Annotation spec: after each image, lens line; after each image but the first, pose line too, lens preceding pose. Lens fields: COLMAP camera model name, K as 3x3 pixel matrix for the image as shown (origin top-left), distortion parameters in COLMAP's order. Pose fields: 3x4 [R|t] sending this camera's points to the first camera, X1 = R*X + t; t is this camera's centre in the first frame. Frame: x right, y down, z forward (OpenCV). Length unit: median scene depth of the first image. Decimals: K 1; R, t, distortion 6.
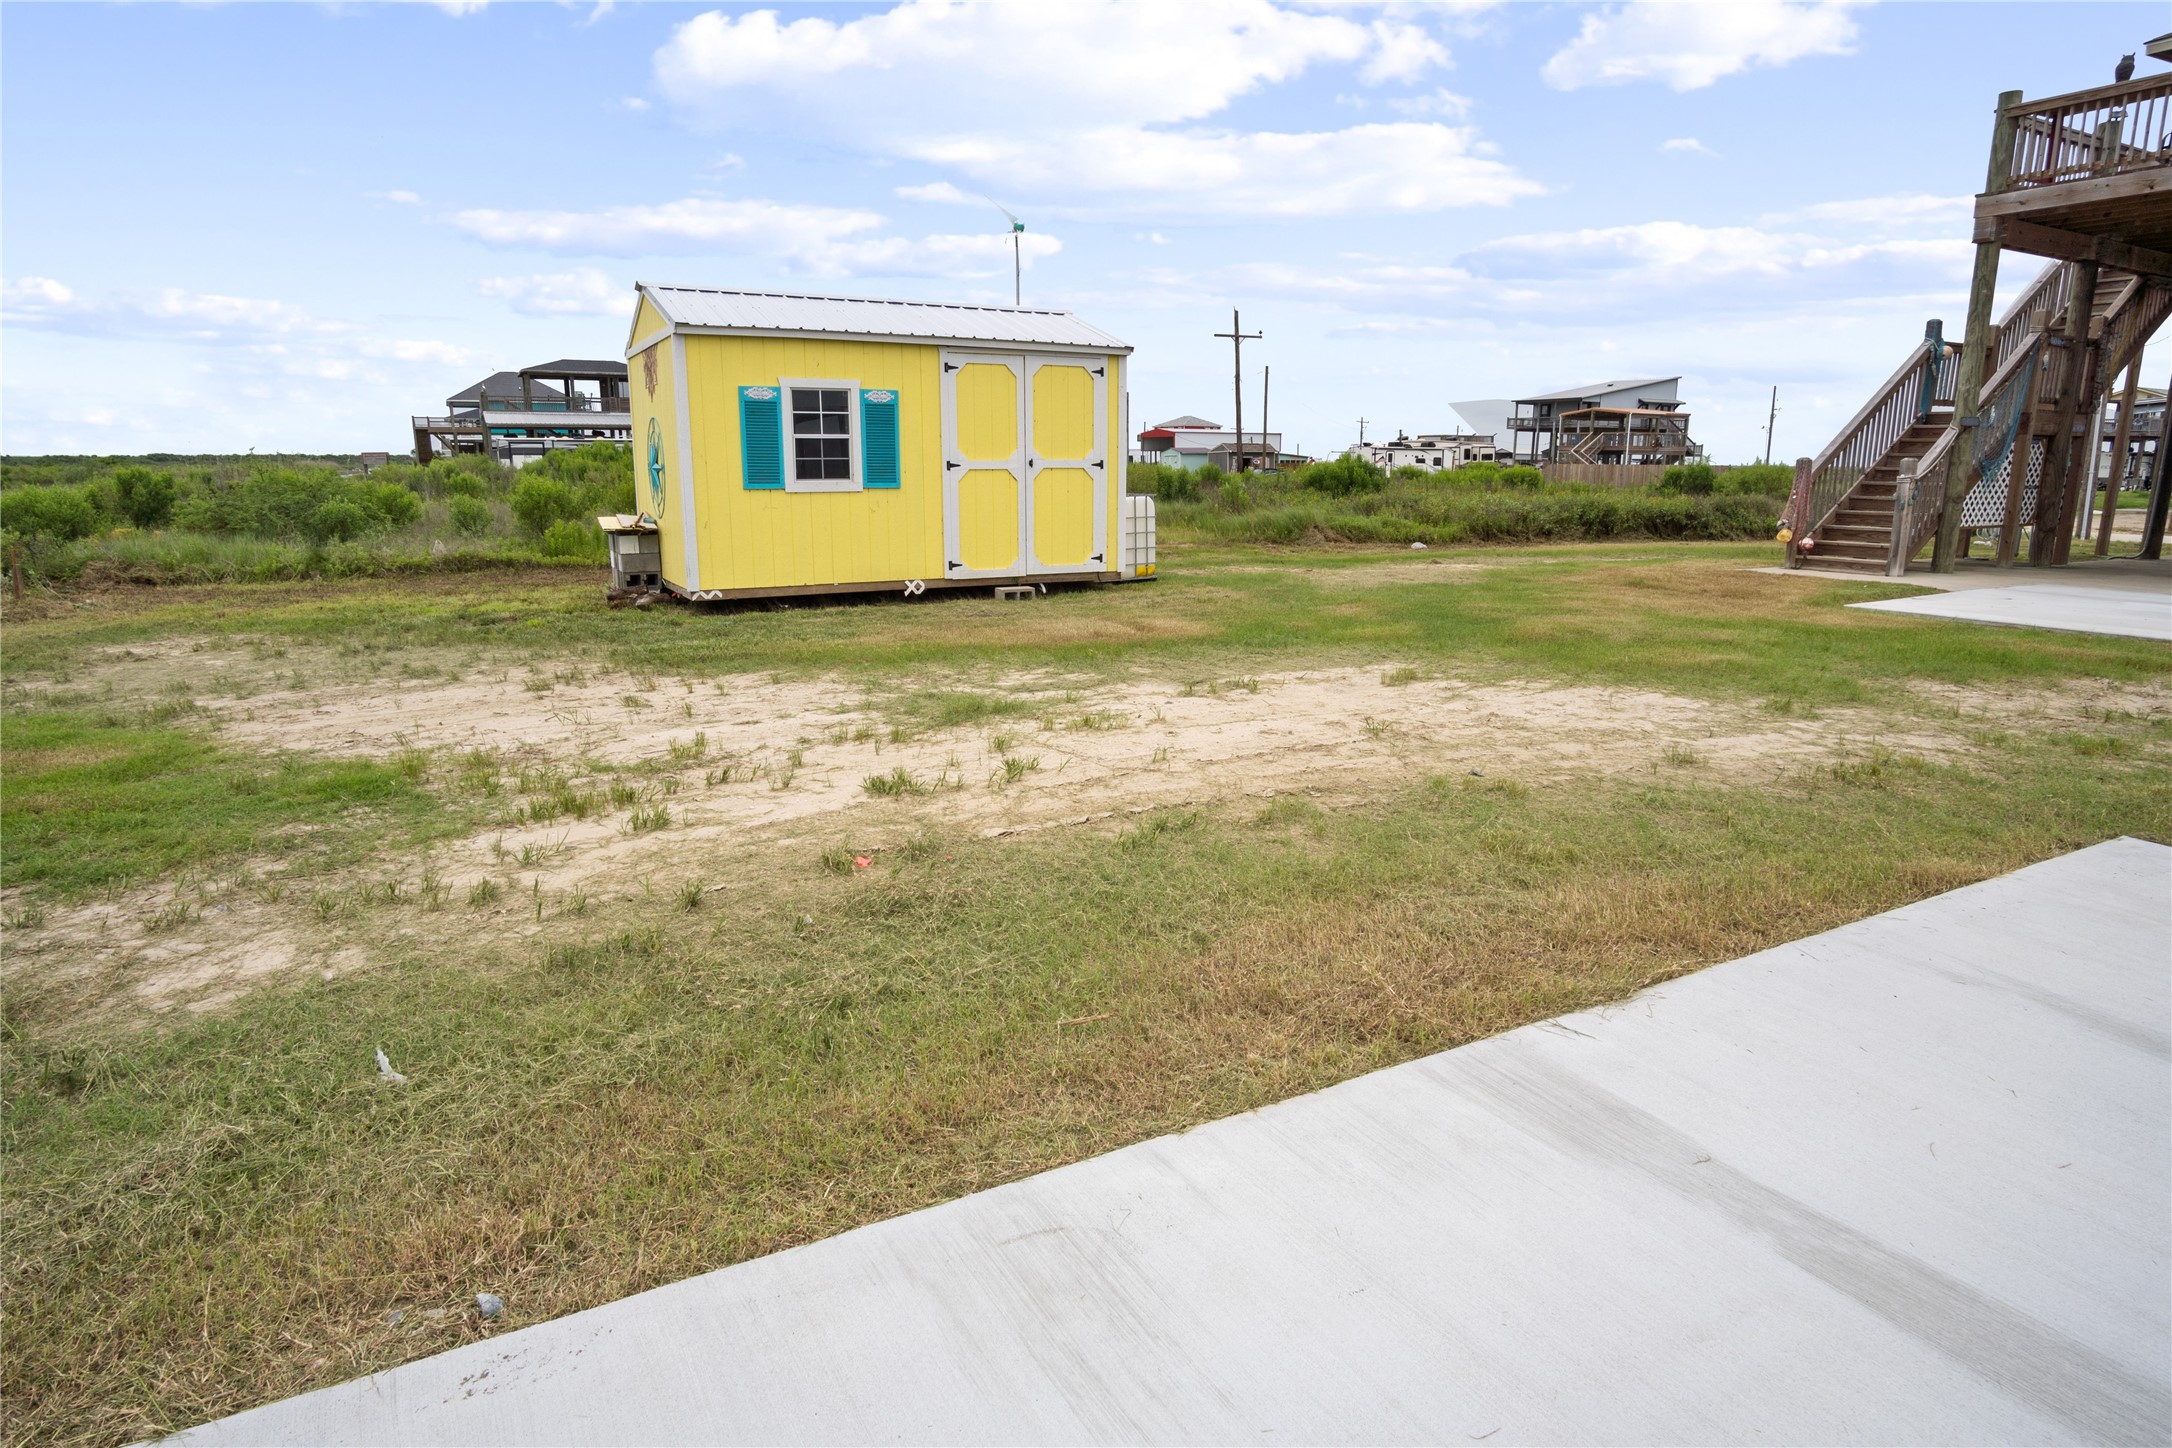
lens RADIAL K [[1215.0, 0, 1063.8], [0, 1215.0, 726.5], [0, 0, 1]] dist [-0.030914, 0.007224]
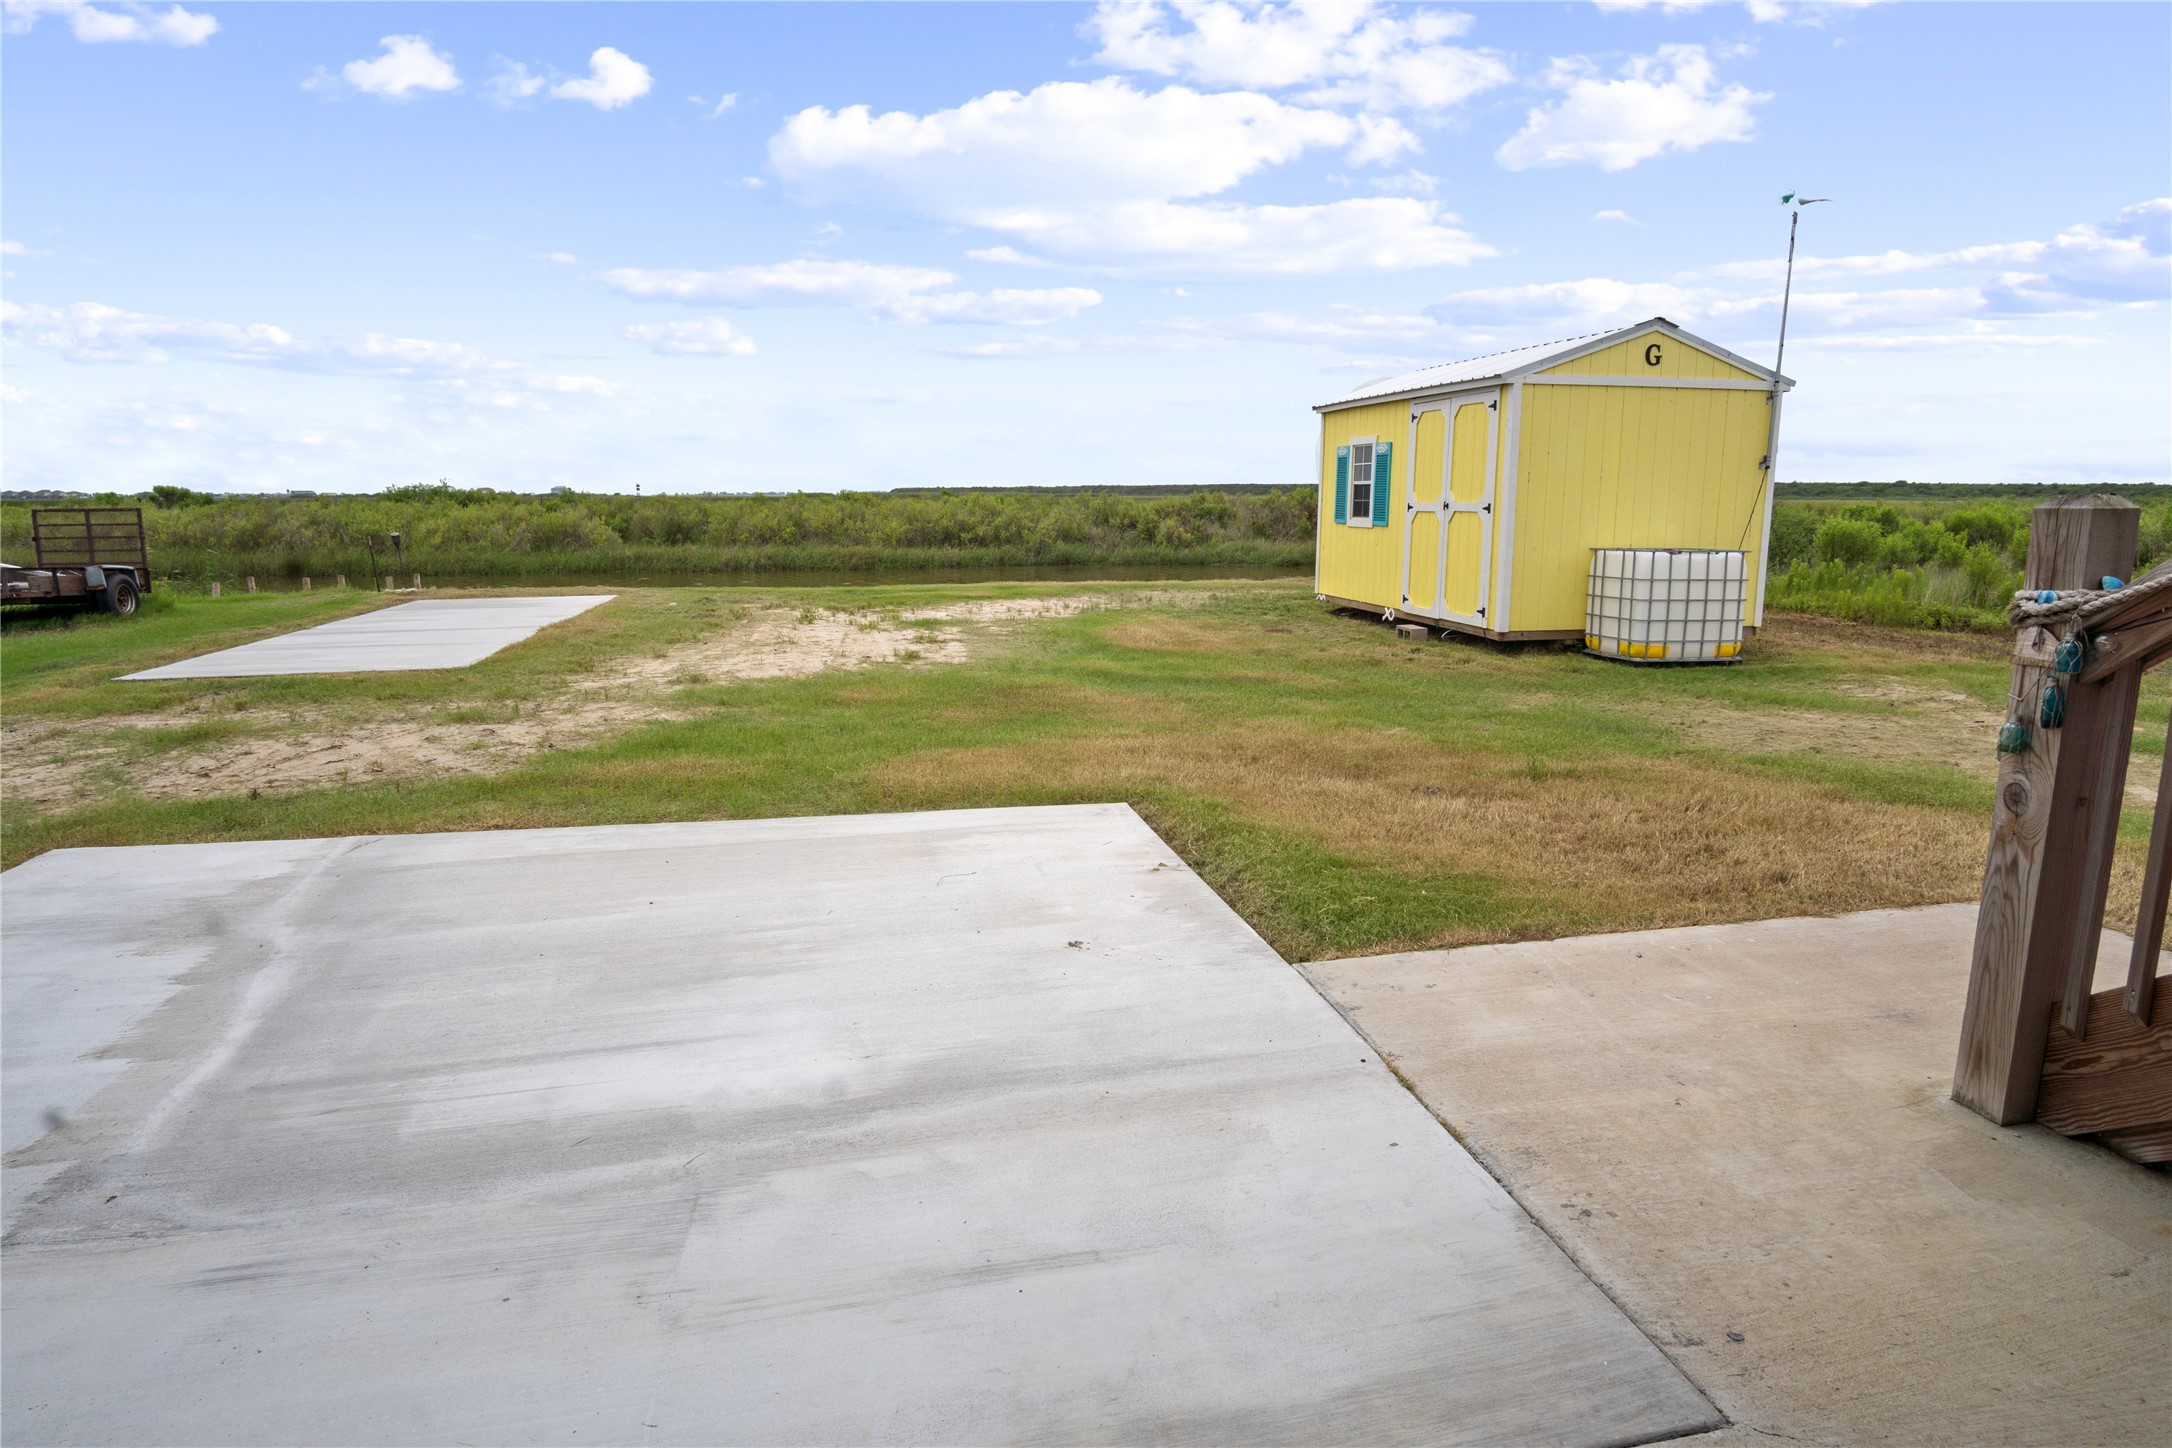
lens RADIAL K [[1215.0, 0, 1106.0], [0, 1215.0, 796.0], [0, 0, 1]] dist [-0.030914, 0.007224]
pose [[-0.270632, 0.237477, -0.932933, 1.122321], [-0.194450, 0.935637, 0.294573, -0.252417], [0.942840, 0.261130, -0.207036, 1.086848]]
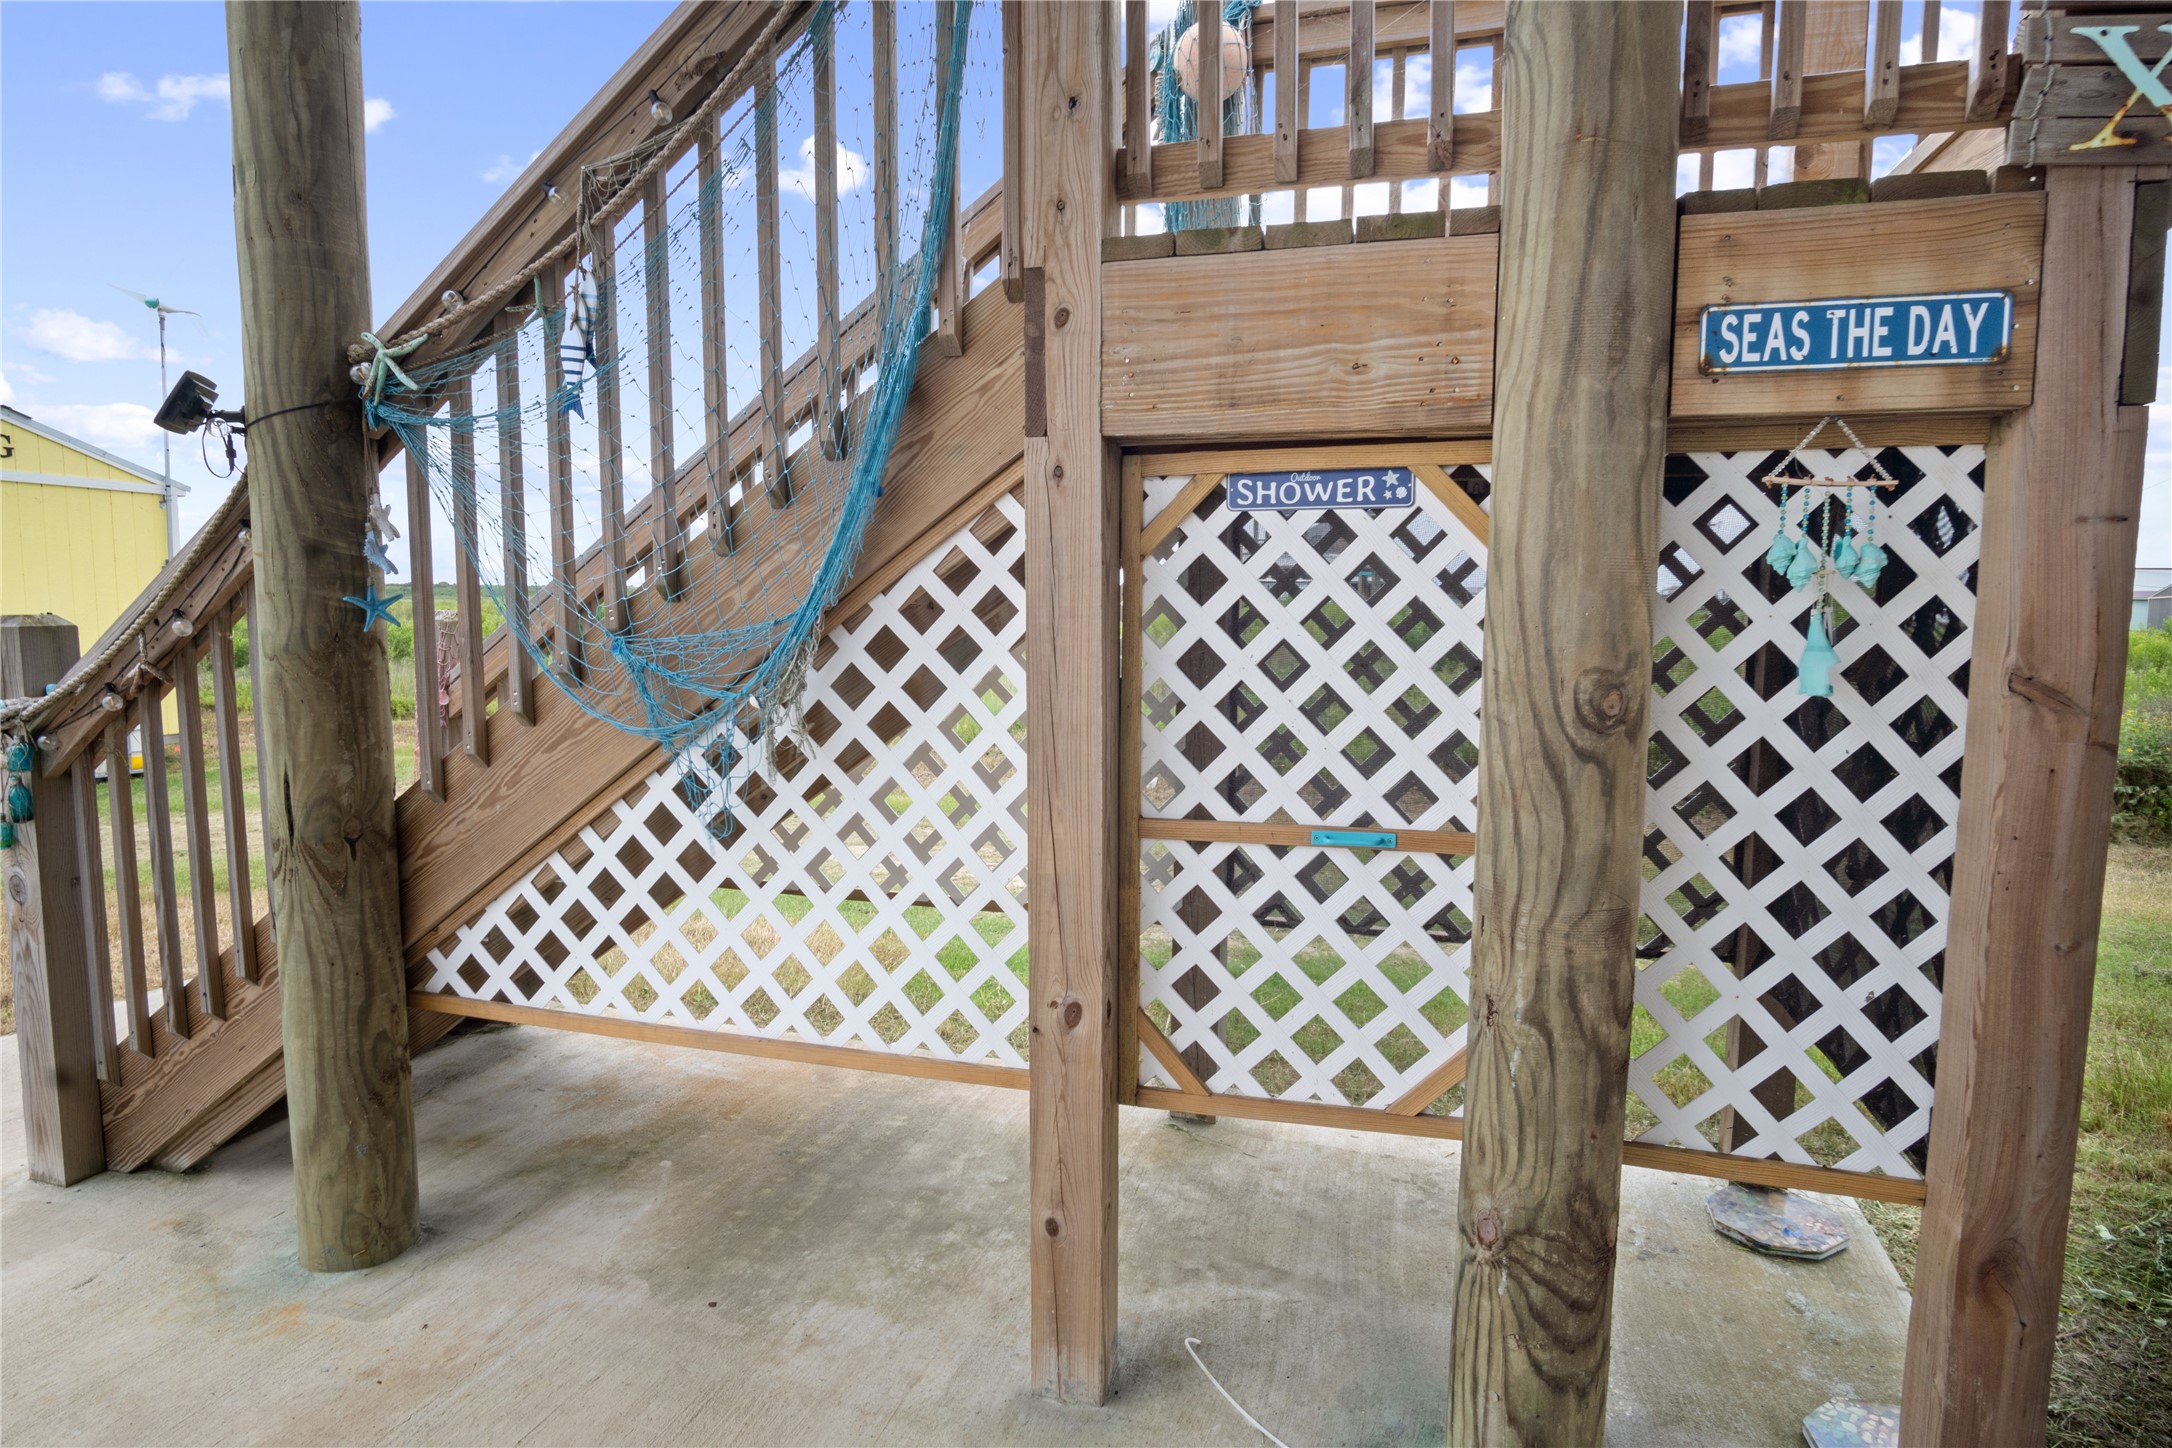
lens RADIAL K [[1215.0, 0, 1090.7], [0, 1215.0, 737.4], [0, 0, 1]] dist [-0.030914, 0.007224]
pose [[0.718200, 0.085956, -0.690507, 1.175555], [-0.141867, 0.989586, -0.024370, -0.270184], [0.681221, 0.115463, 0.722915, 1.153729]]
